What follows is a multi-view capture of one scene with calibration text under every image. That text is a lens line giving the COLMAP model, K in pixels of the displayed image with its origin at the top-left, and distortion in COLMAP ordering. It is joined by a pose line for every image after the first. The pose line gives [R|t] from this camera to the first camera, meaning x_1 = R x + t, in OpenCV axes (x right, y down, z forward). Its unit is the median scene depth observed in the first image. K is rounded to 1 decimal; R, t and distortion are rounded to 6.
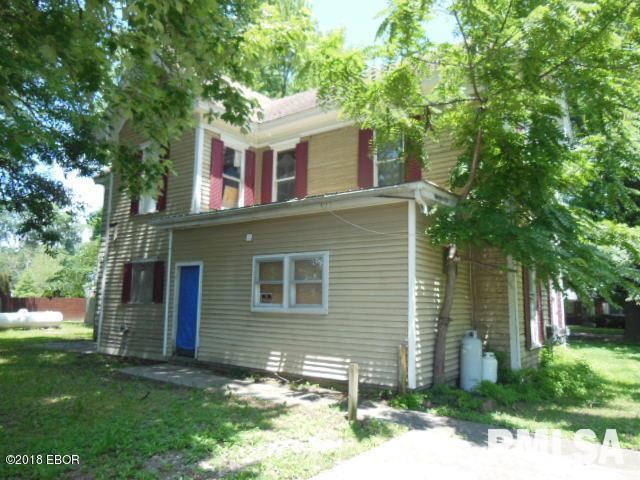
lens RADIAL K [[466.4, 0, 320.0], [0, 466.4, 240.0], [0, 0, 1]] dist [0.009349, 0.008373]
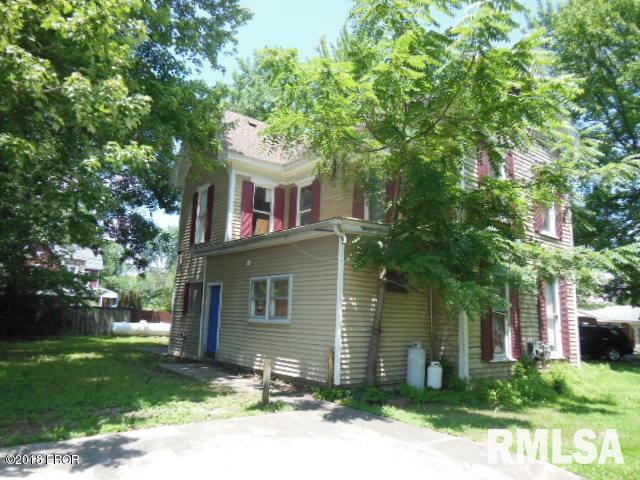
lens RADIAL K [[466.4, 0, 320.0], [0, 466.4, 240.0], [0, 0, 1]] dist [0.009349, 0.008373]
pose [[0.963647, -0.028278, -0.265677, 0.375710], [0.018293, 0.999033, -0.039984, -0.013250], [0.266550, 0.033671, 0.963233, -0.165227]]
